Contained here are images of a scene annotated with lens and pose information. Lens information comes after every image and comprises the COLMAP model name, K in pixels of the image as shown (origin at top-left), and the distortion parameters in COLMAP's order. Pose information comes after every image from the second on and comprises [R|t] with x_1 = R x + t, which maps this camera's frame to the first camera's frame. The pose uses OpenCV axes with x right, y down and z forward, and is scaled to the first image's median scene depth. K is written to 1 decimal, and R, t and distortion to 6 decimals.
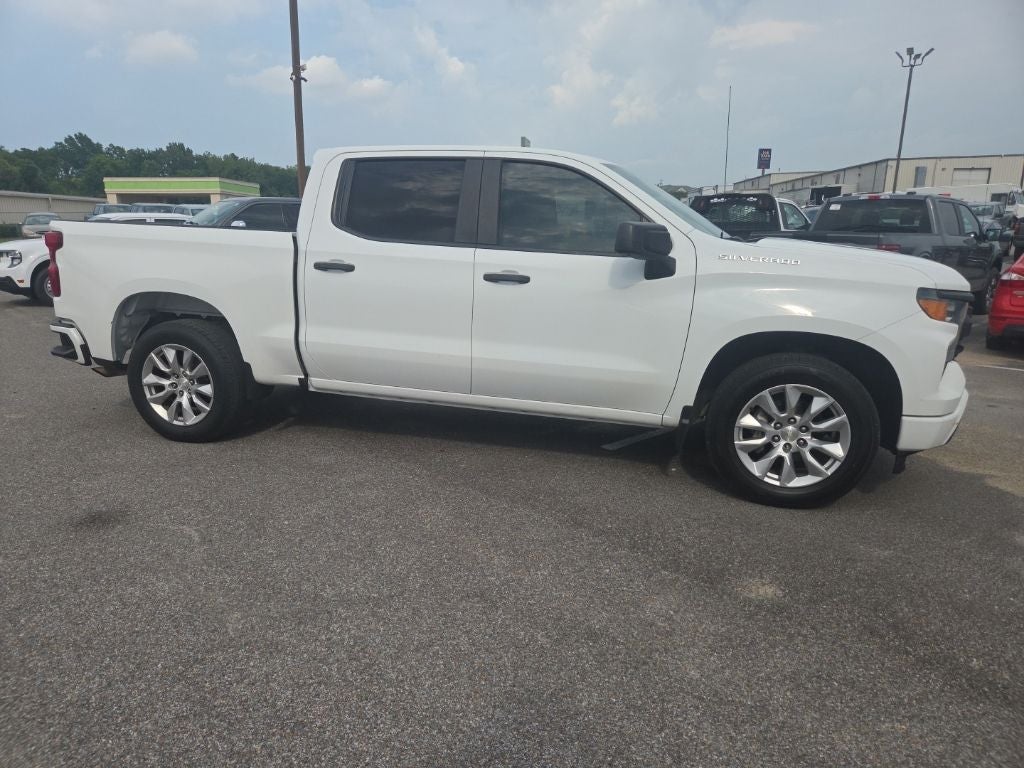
lens RADIAL K [[687.5, 0, 505.8], [0, 687.5, 381.0], [0, 0, 1]] dist [0.065992, -0.052923]
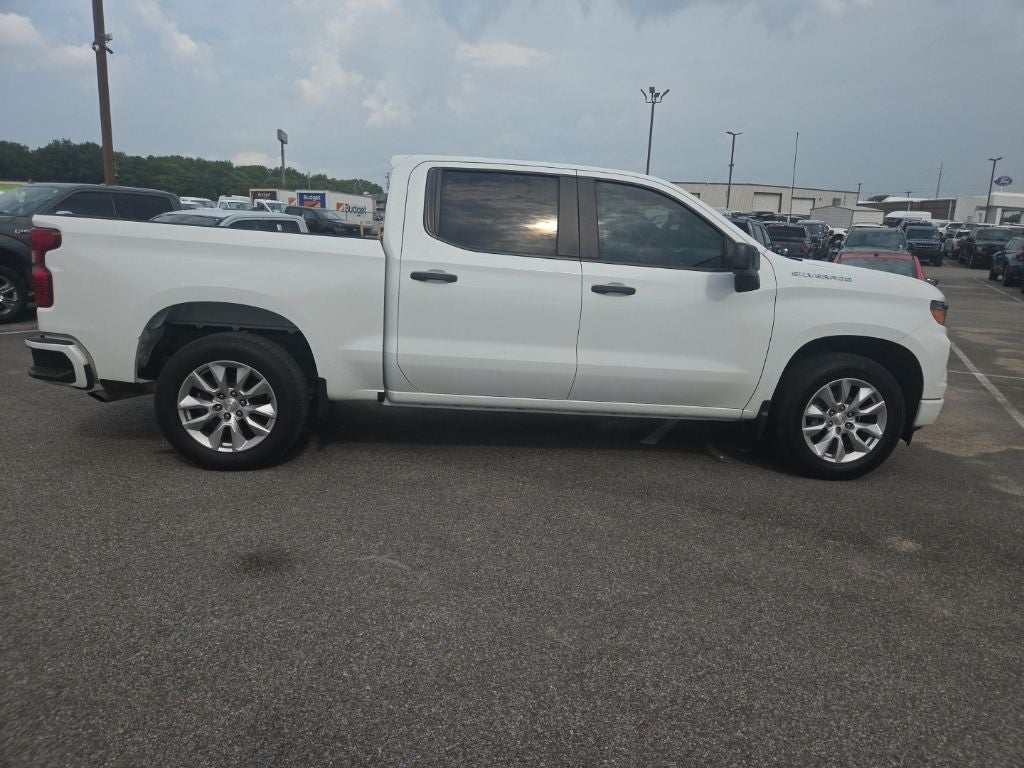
lens RADIAL K [[686.5, 0, 524.3], [0, 686.5, 369.2], [0, 0, 1]] dist [0.068760, -0.057646]
pose [[0.934888, -0.034790, 0.353232, -0.465587], [0.041513, 0.999072, -0.011472, -0.017593], [-0.352506, 0.025389, 0.935465, 0.045052]]
